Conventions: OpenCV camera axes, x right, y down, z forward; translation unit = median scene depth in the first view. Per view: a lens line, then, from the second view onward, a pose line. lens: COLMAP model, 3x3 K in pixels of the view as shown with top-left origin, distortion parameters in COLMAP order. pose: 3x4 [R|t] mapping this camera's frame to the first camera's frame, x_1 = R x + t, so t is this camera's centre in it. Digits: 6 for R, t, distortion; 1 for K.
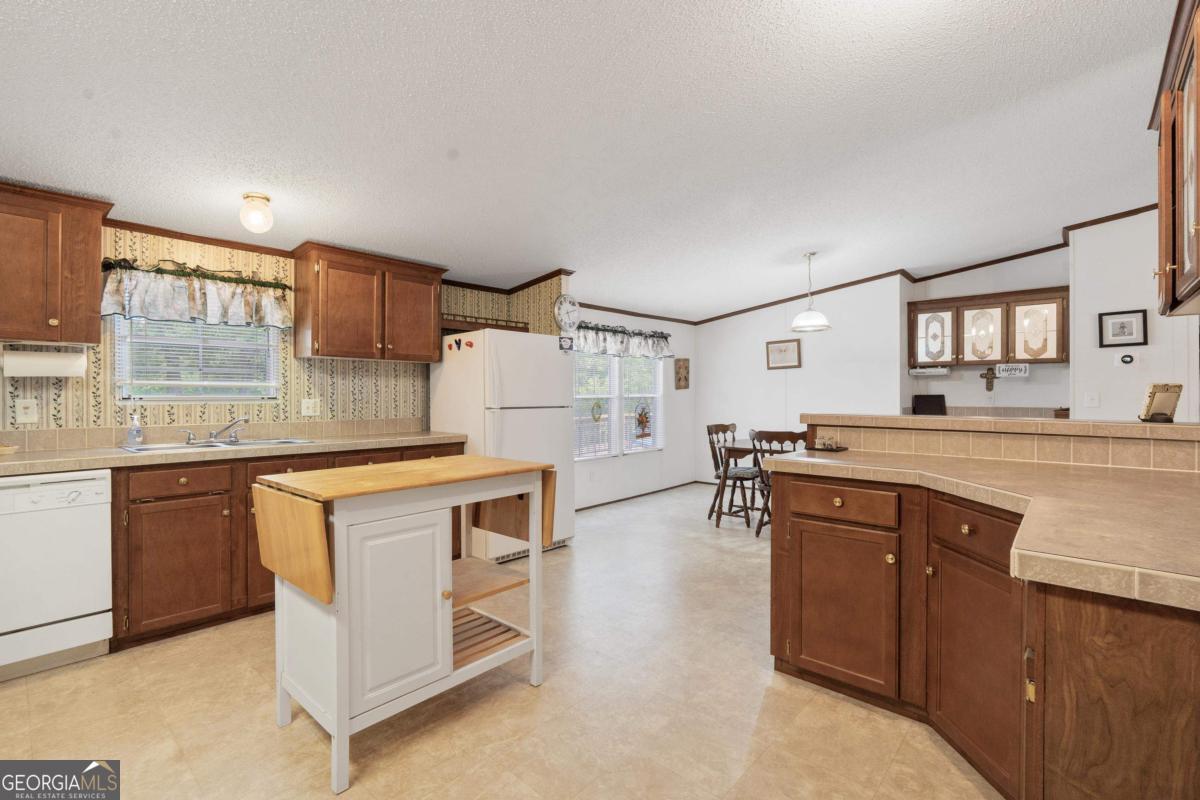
lens RADIAL K [[548.9, 0, 597.8], [0, 548.9, 391.0], [0, 0, 1]] dist [-0.003318, -0.000269]
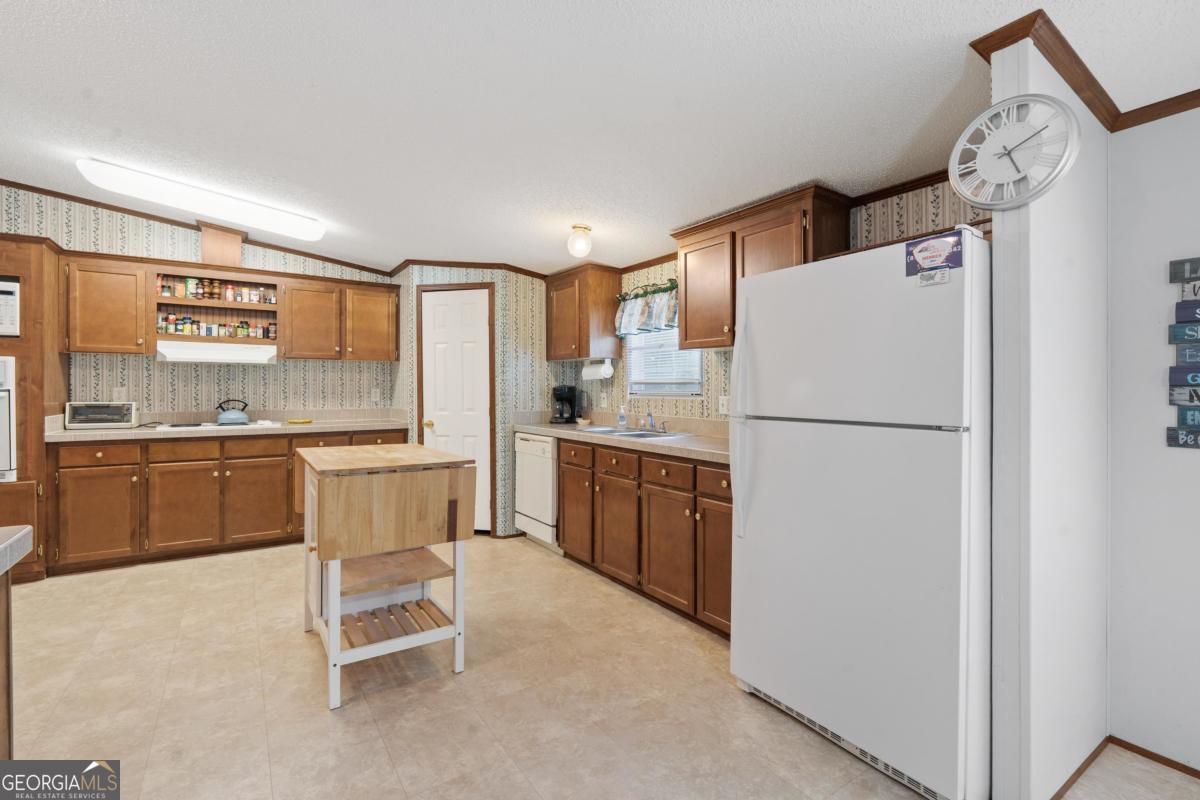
lens RADIAL K [[548.9, 0, 597.8], [0, 548.9, 391.0], [0, 0, 1]] dist [-0.003318, -0.000269]
pose [[-0.253398, -0.002551, -0.967359, 0.424821], [-0.001697, 0.999996, -0.002193, 0.009198], [0.967361, 0.001086, -0.253401, 1.067334]]
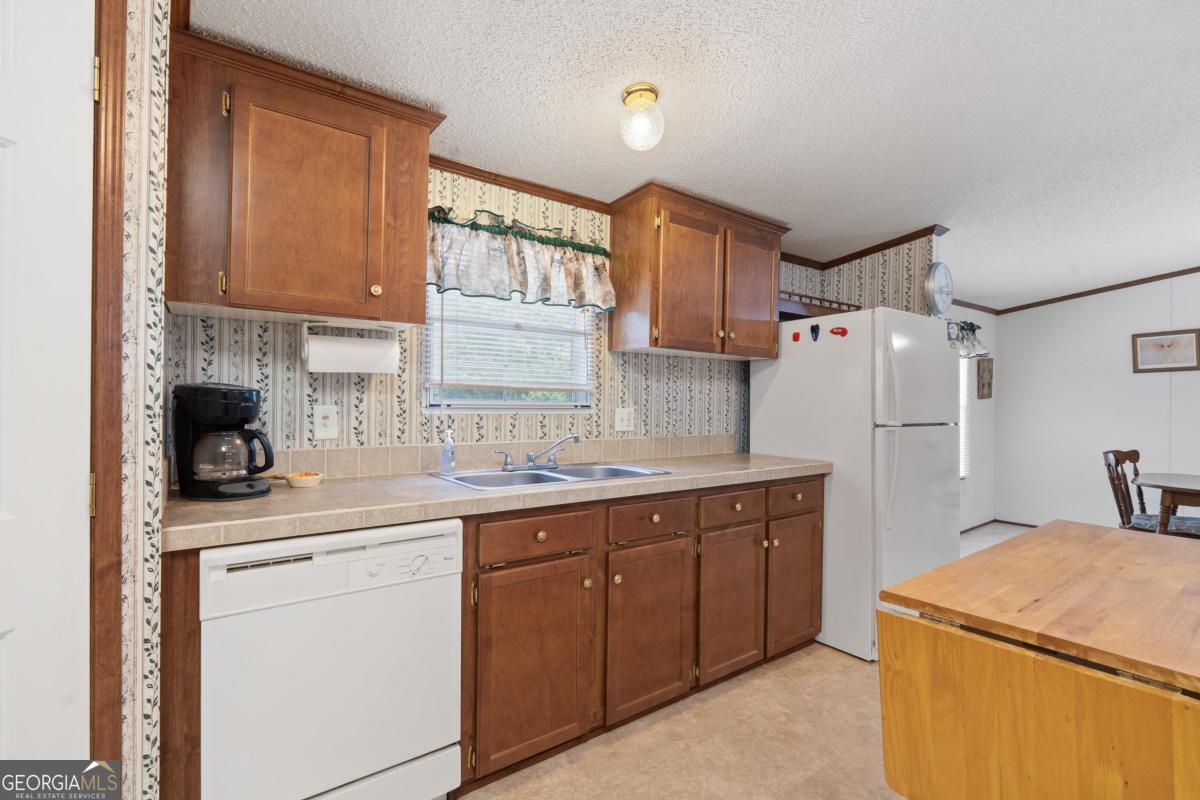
lens RADIAL K [[554.3, 0, 602.8], [0, 554.3, 394.7], [0, 0, 1]] dist [-0.002646, -0.000147]
pose [[0.980213, 0.010188, -0.197683, -0.423260], [-0.011247, 0.999928, -0.004233, 0.000492], [0.197626, 0.006373, 0.980257, 0.283630]]
